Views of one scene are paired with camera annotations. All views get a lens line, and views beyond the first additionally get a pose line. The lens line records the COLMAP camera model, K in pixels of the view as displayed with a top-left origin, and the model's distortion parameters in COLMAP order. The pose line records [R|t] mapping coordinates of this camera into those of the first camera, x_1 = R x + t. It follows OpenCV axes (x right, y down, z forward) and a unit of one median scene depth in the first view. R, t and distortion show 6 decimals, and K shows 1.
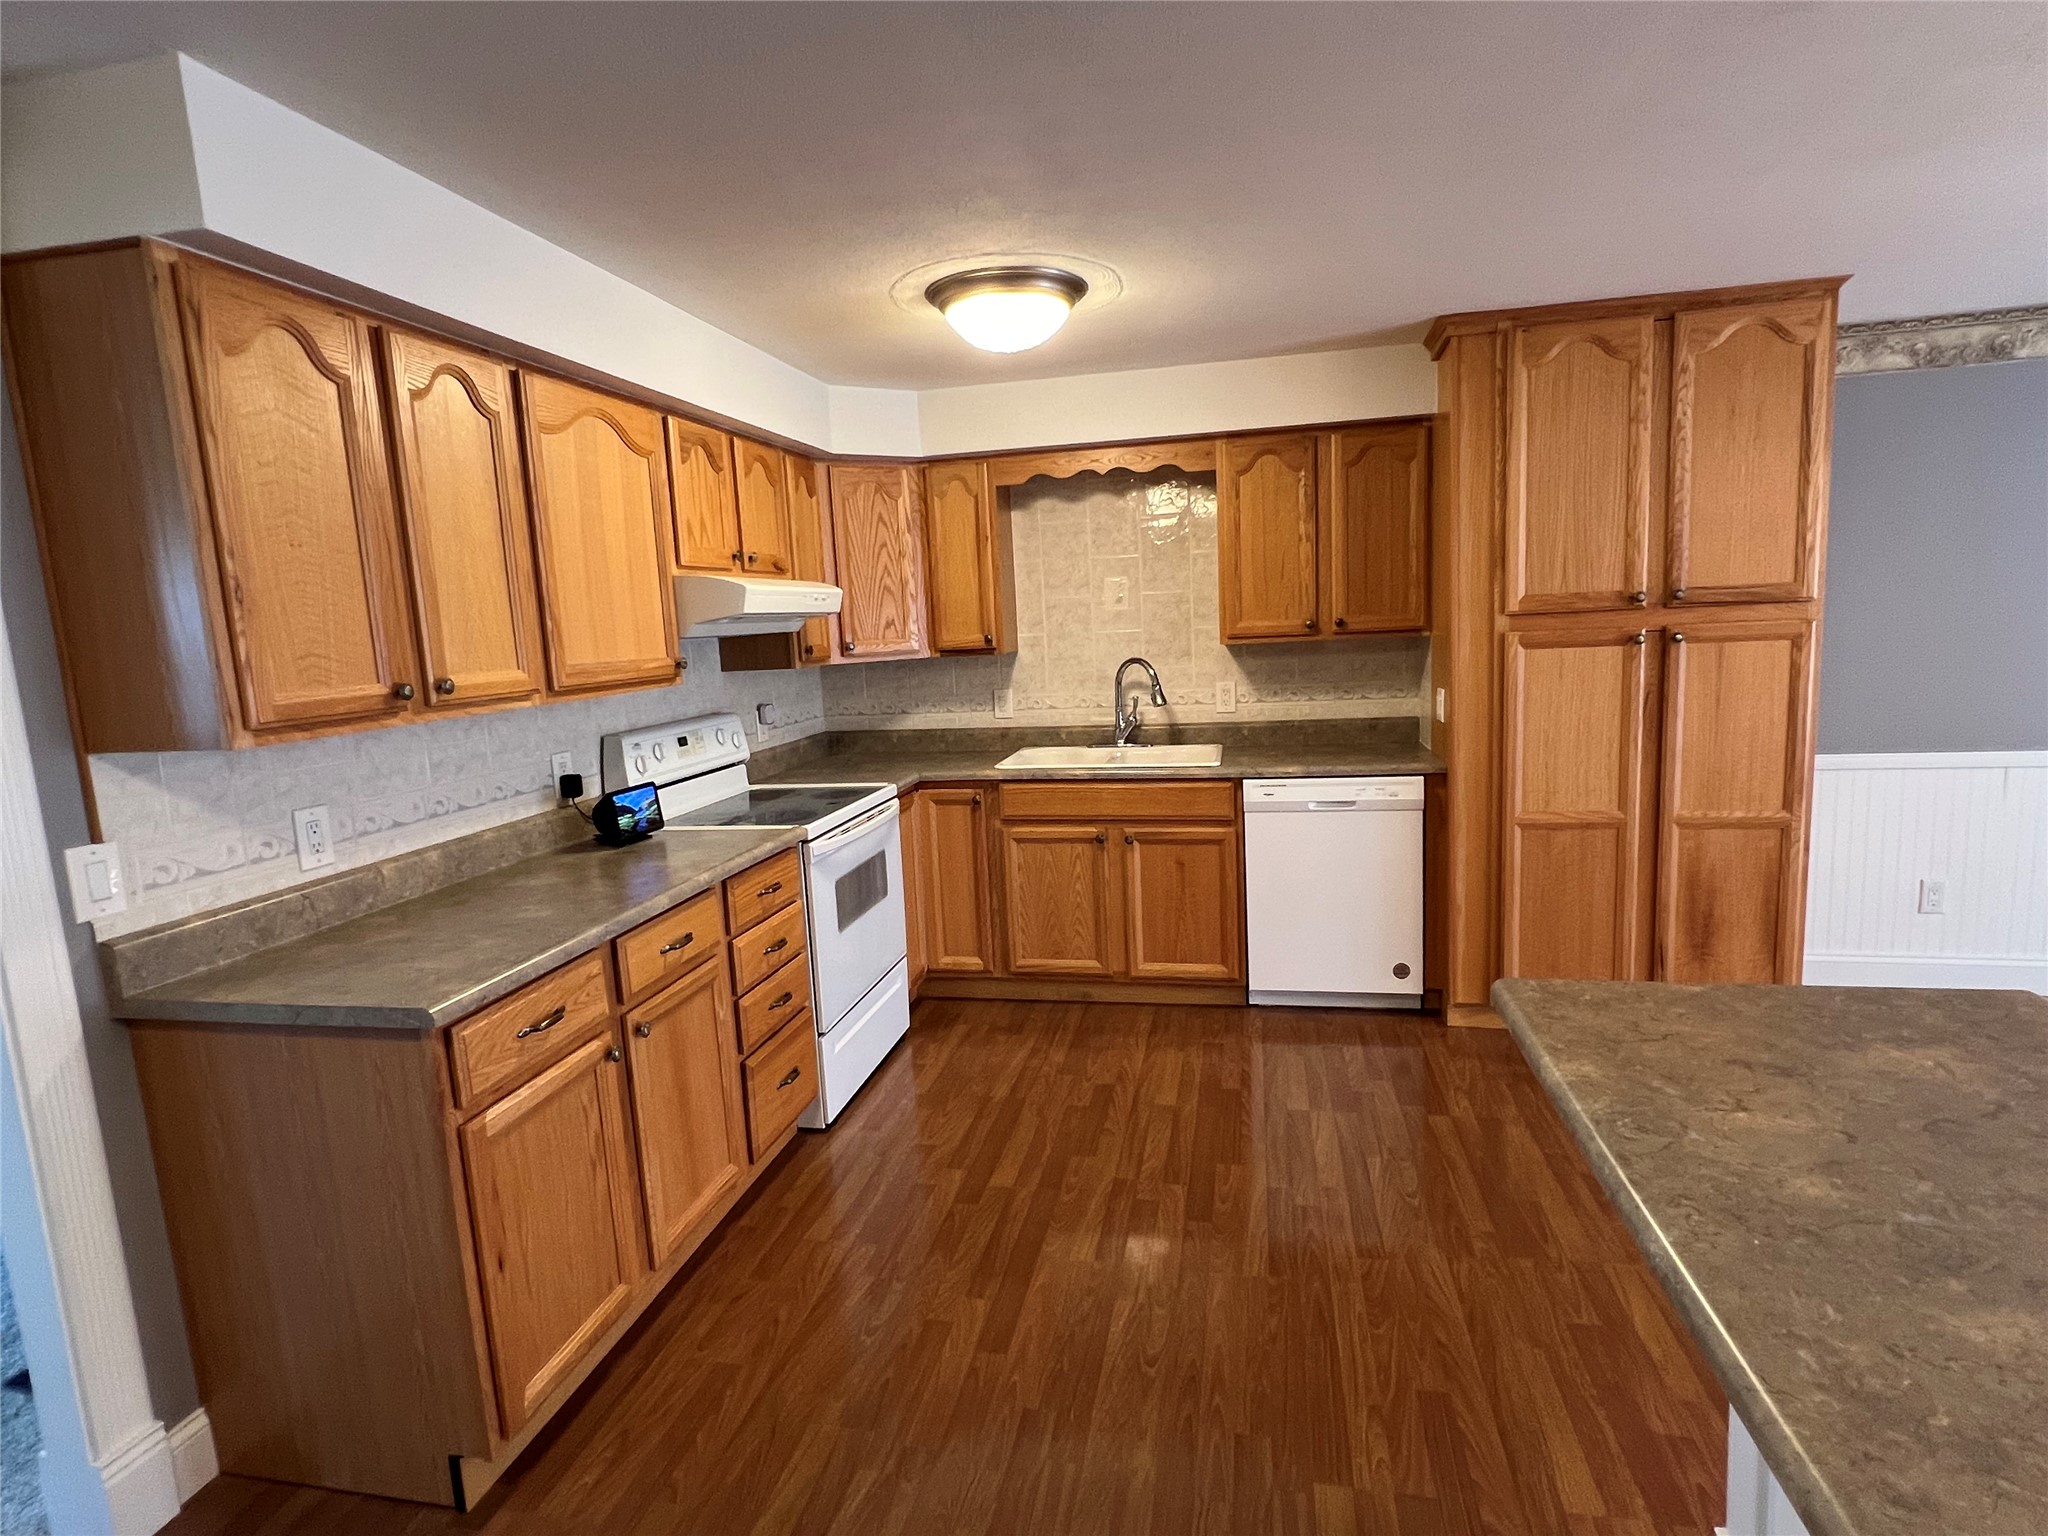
lens RADIAL K [[1057.3, 0, 1025.2], [0, 1057.3, 772.5], [0, 0, 1]] dist [-0.004190, 0.001029]
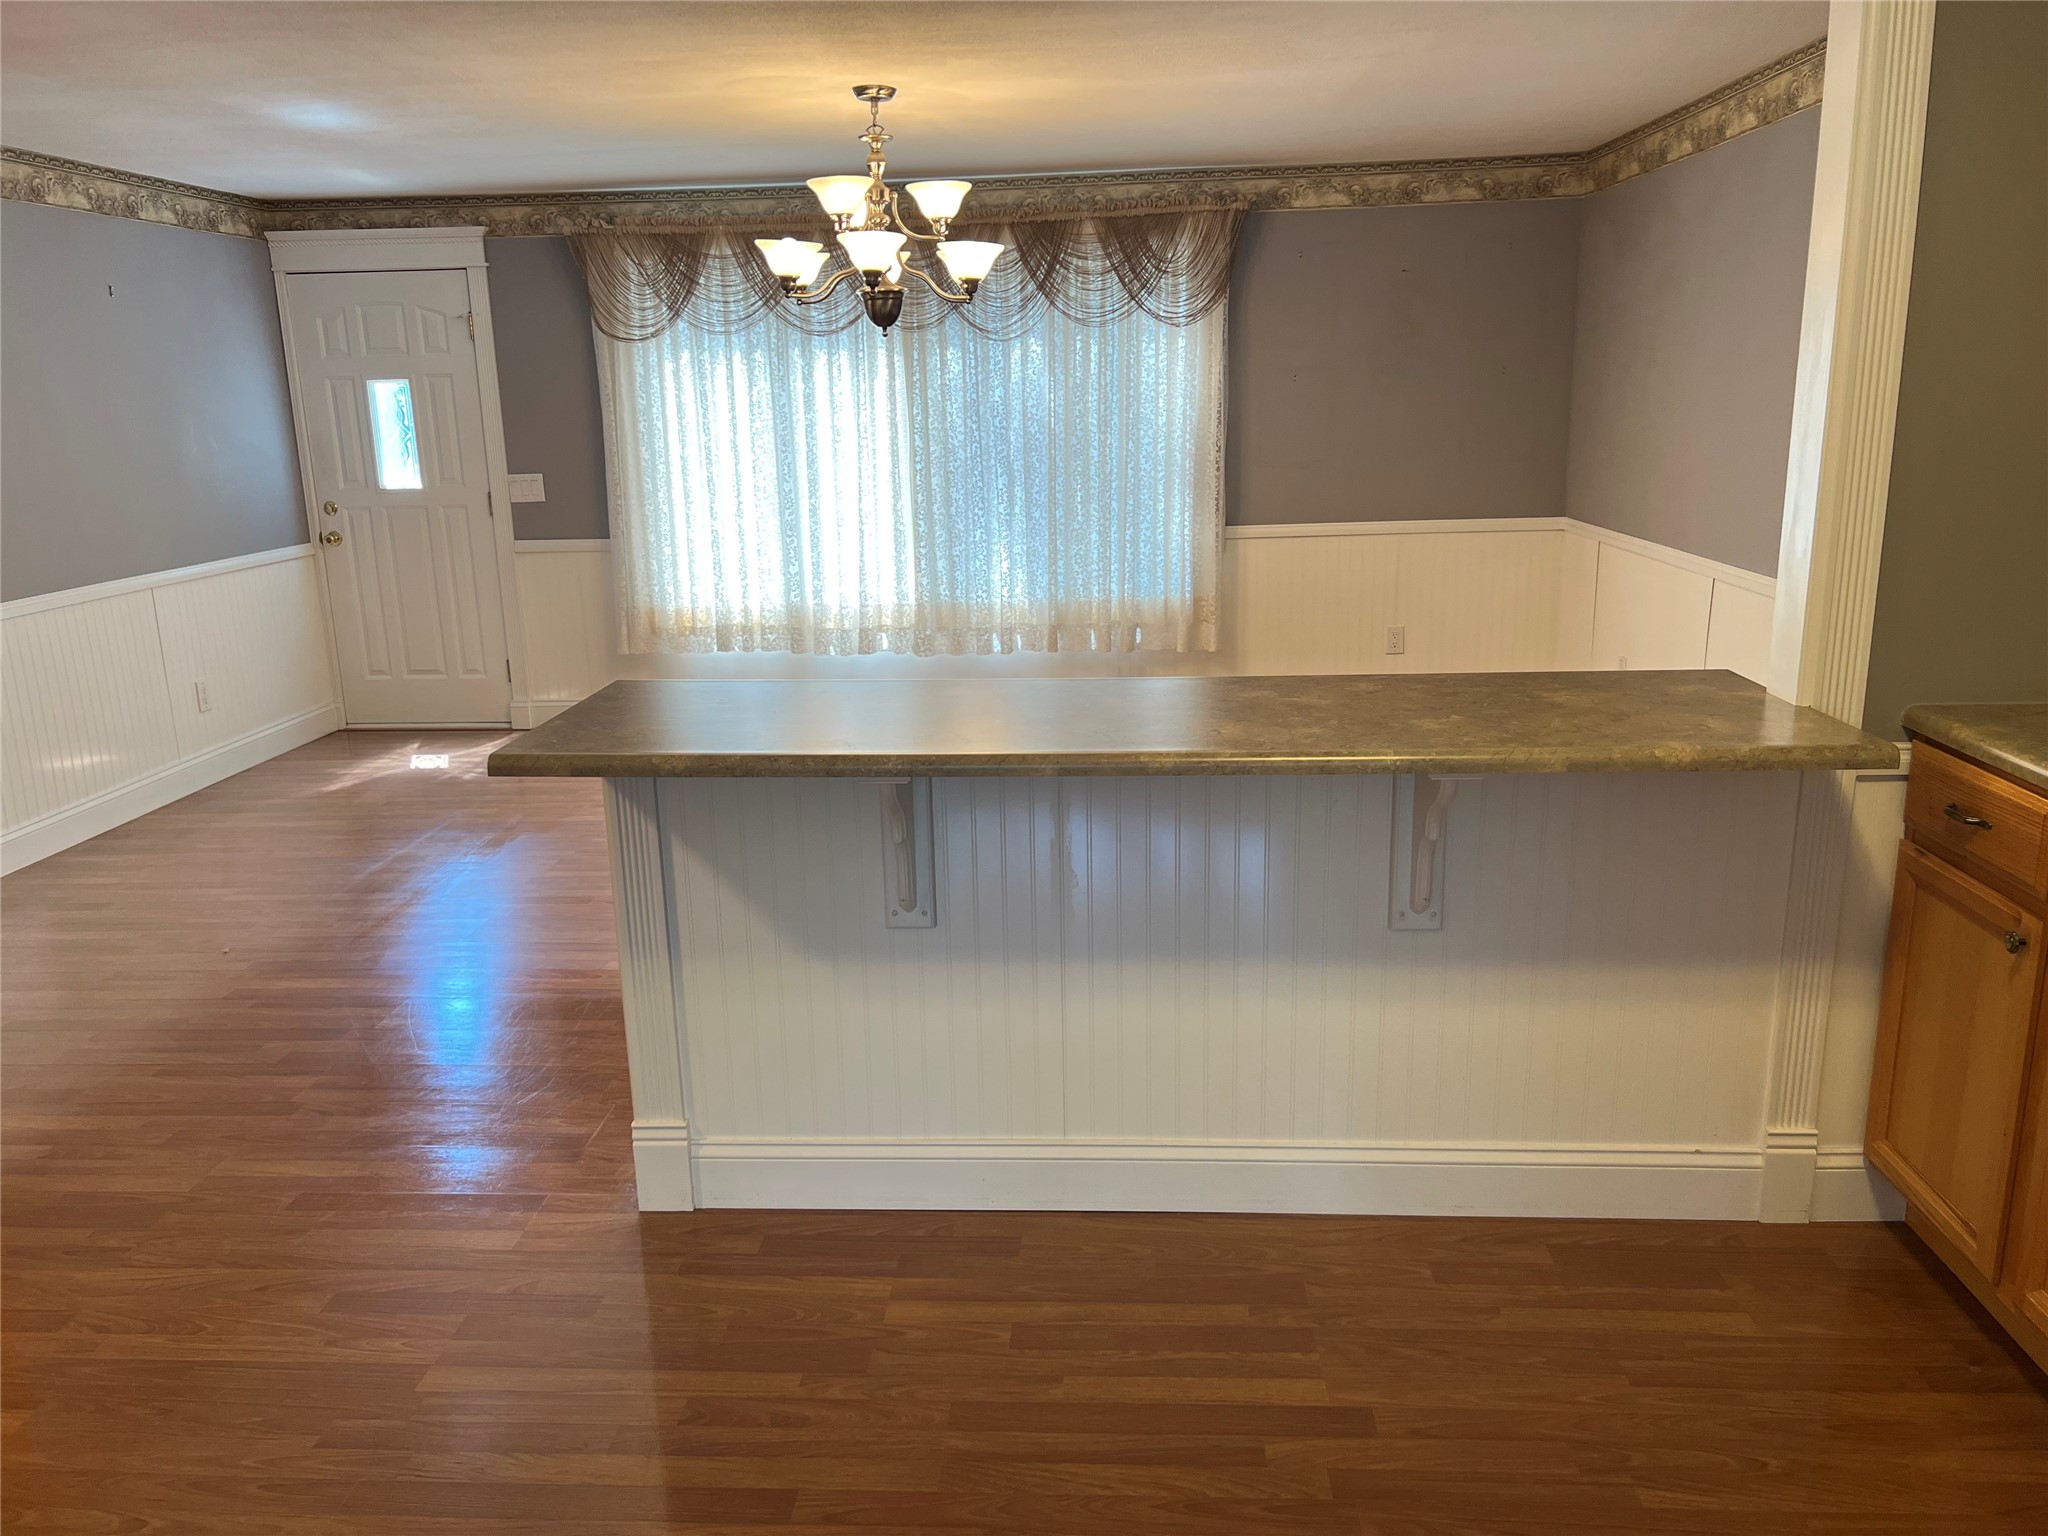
lens RADIAL K [[1537.4, 0, 1014.1], [0, 1537.4, 767.4], [0, 0, 1]] dist [0.040450, -0.041254]
pose [[-0.146082, -0.185322, 0.971759, -0.481058], [0.173868, 0.962197, 0.209635, -0.013879], [-0.973874, 0.199582, -0.108338, 0.260419]]
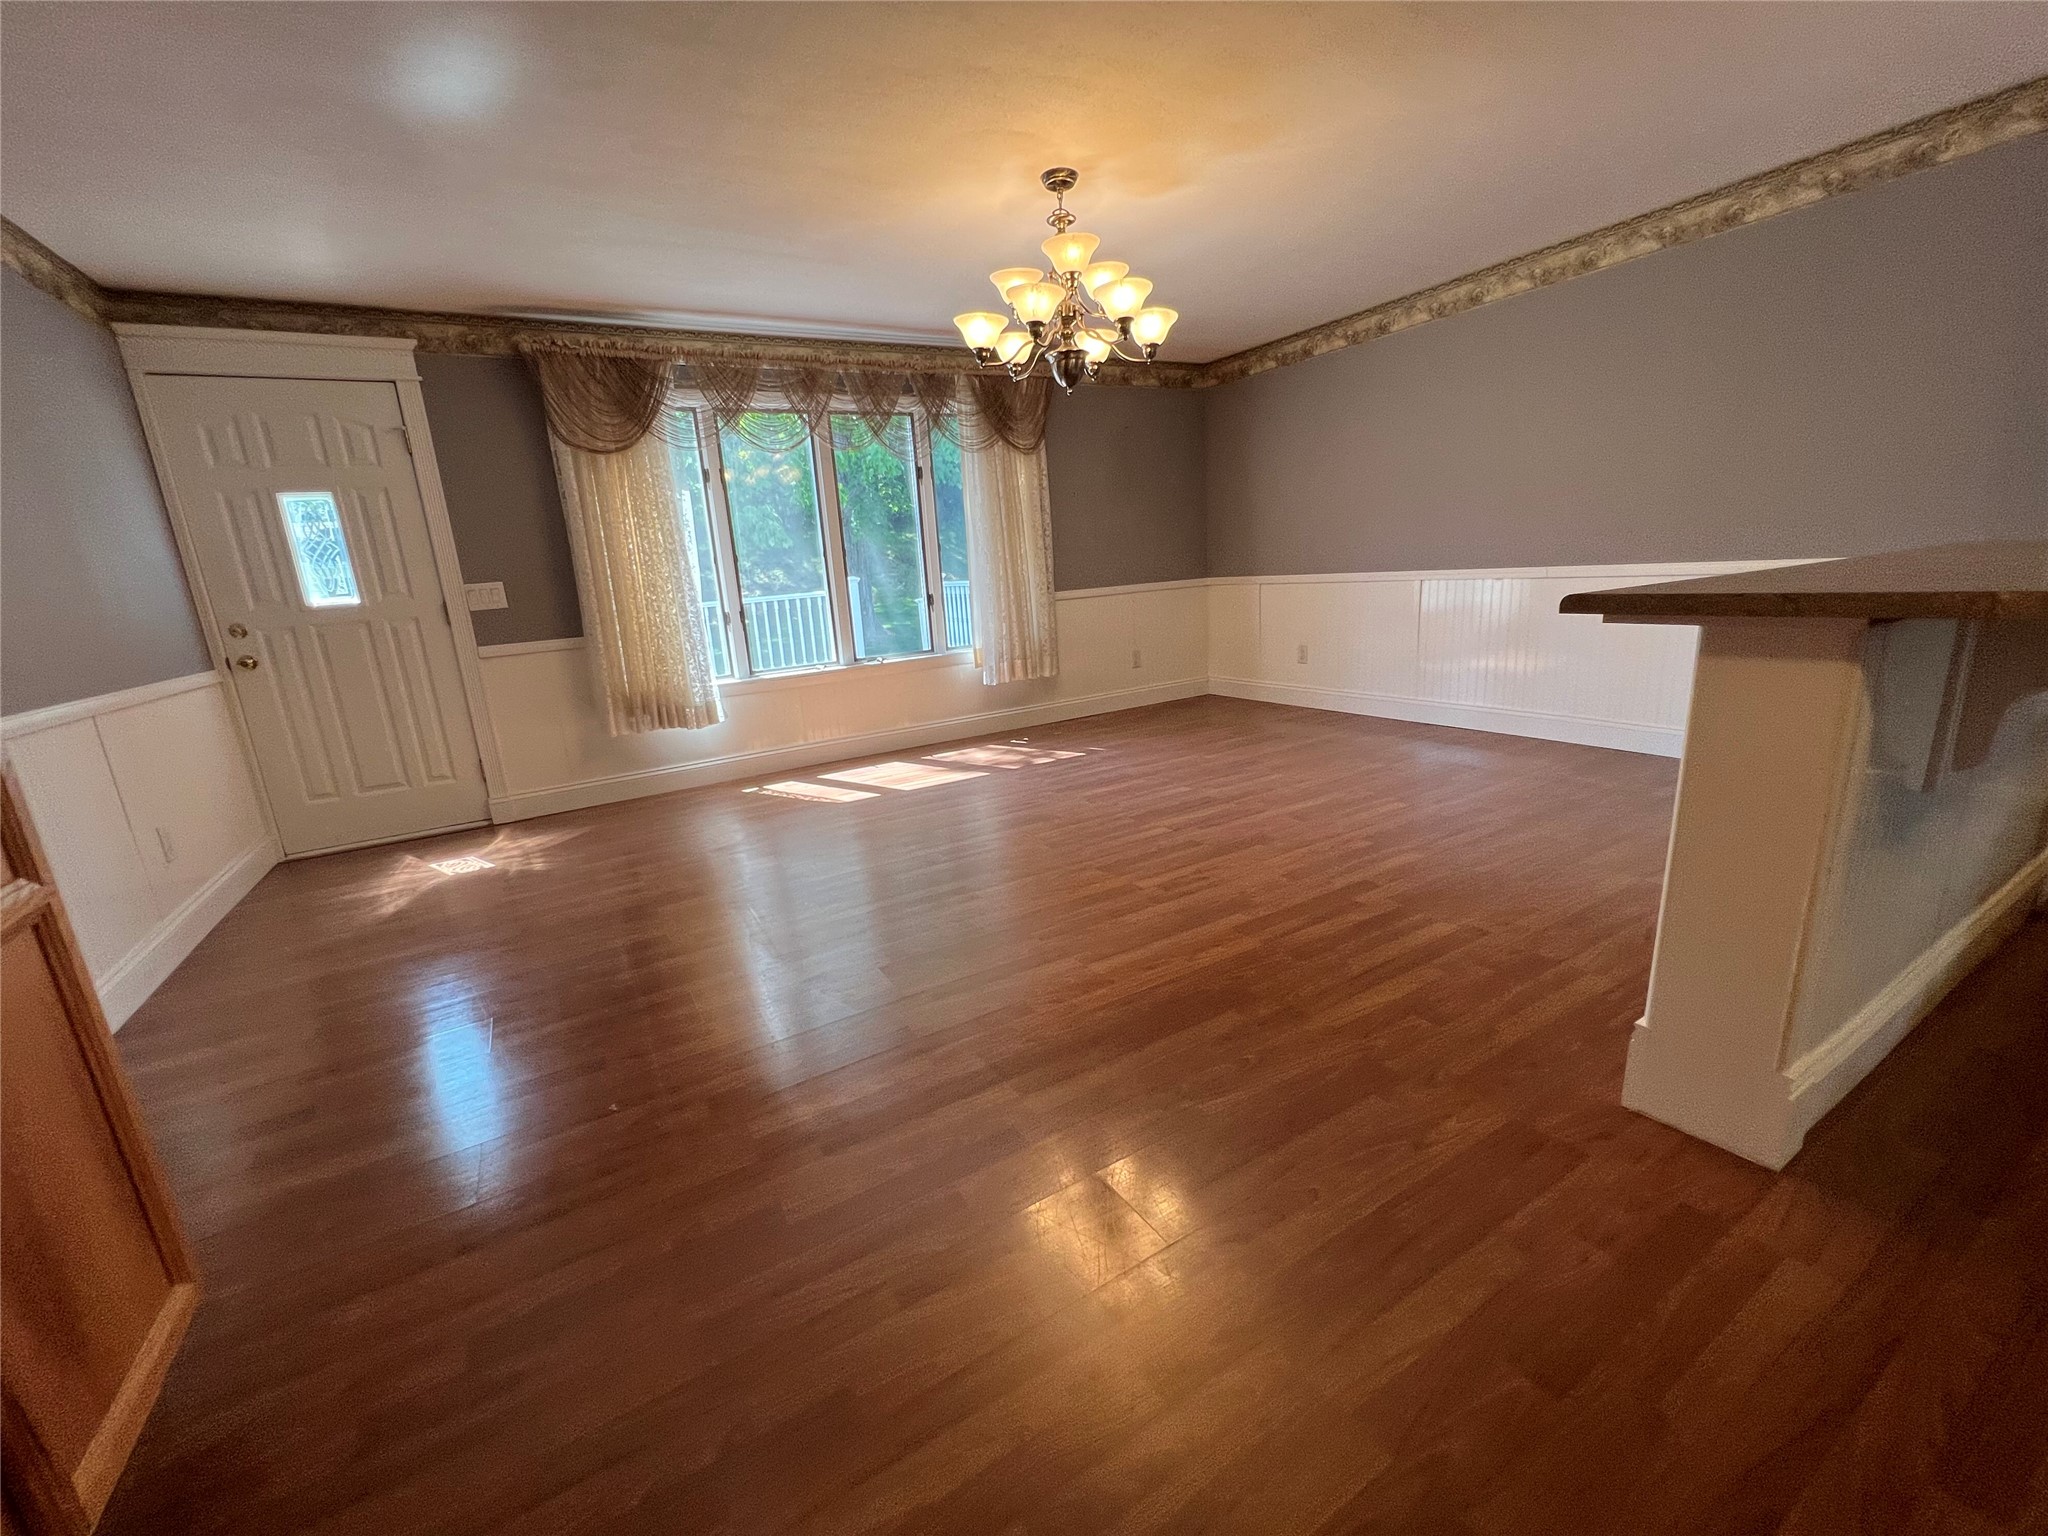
lens RADIAL K [[828.6, 0, 1021.2], [0, 828.6, 765.1], [0, 0, 1]] dist [-0.001559, -0.000242]
pose [[-0.669721, -0.080676, 0.738218, 0.230785], [0.206521, 0.934633, 0.289500, -0.012790], [-0.713318, 0.346342, -0.609282, 0.804457]]
